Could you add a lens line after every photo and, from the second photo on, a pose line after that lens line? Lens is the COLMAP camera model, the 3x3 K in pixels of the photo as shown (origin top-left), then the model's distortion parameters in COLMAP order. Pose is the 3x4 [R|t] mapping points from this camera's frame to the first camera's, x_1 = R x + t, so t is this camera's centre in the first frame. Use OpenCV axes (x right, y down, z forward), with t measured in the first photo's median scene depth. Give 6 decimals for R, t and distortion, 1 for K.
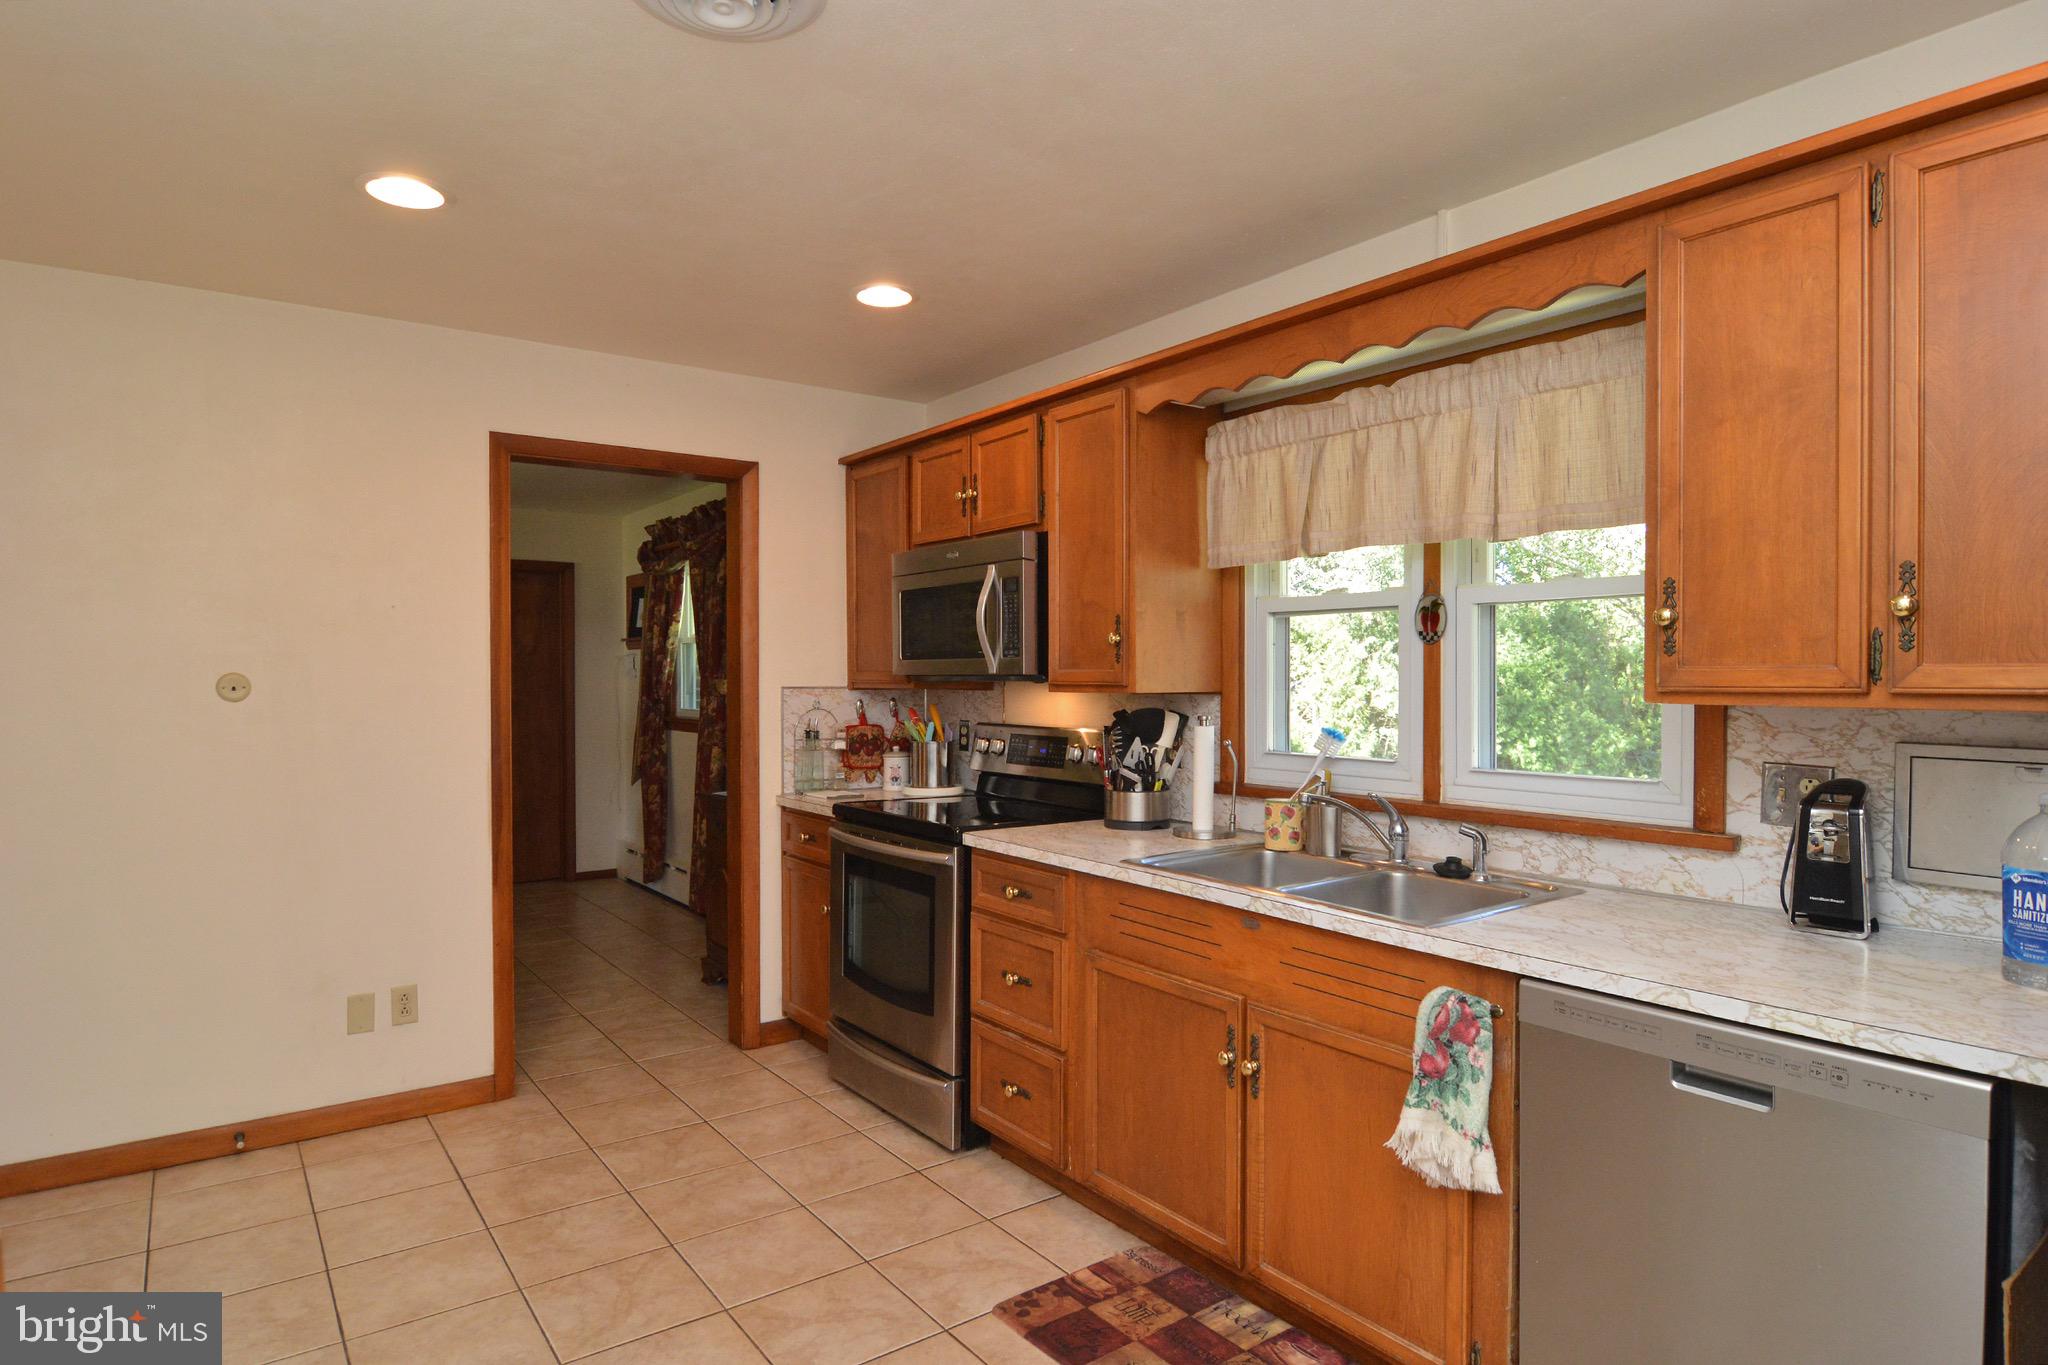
lens RADIAL K [[1117.9, 0, 1006.0], [0, 1117.9, 681.4], [0, 0, 1]] dist [-0.013628, 0.000218]
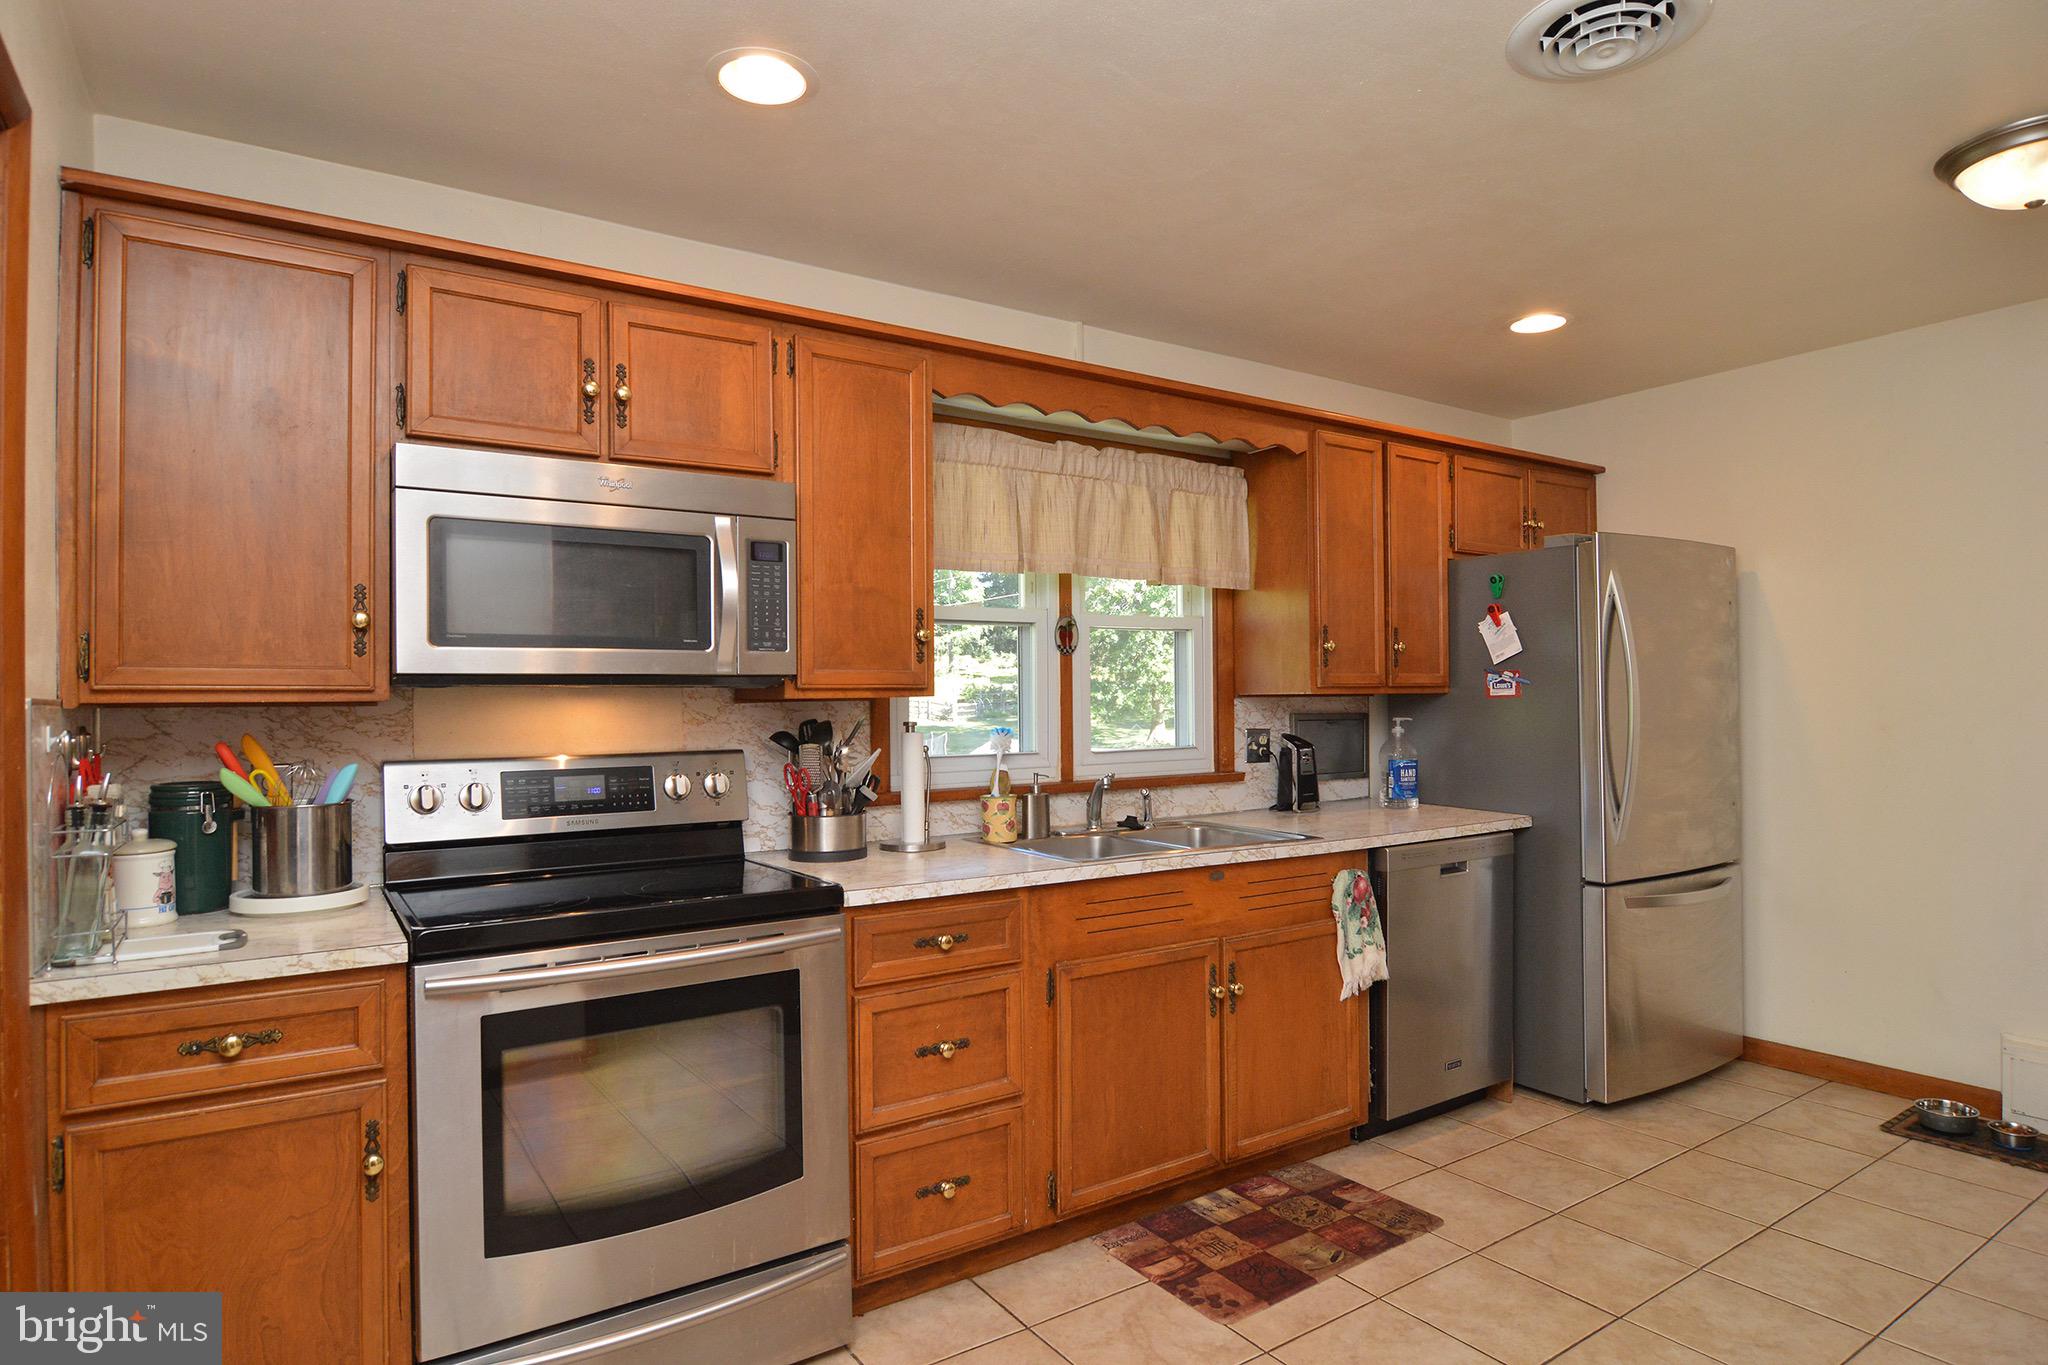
lens RADIAL K [[1117.9, 0, 1006.4], [0, 1117.9, 687.8], [0, 0, 1]] dist [-0.013628, 0.000218]
pose [[0.052406, 0.014143, 0.998526, -0.929203], [0.019542, 0.999694, -0.015185, 0.021502], [-0.998435, 0.020309, 0.052114, 1.052839]]
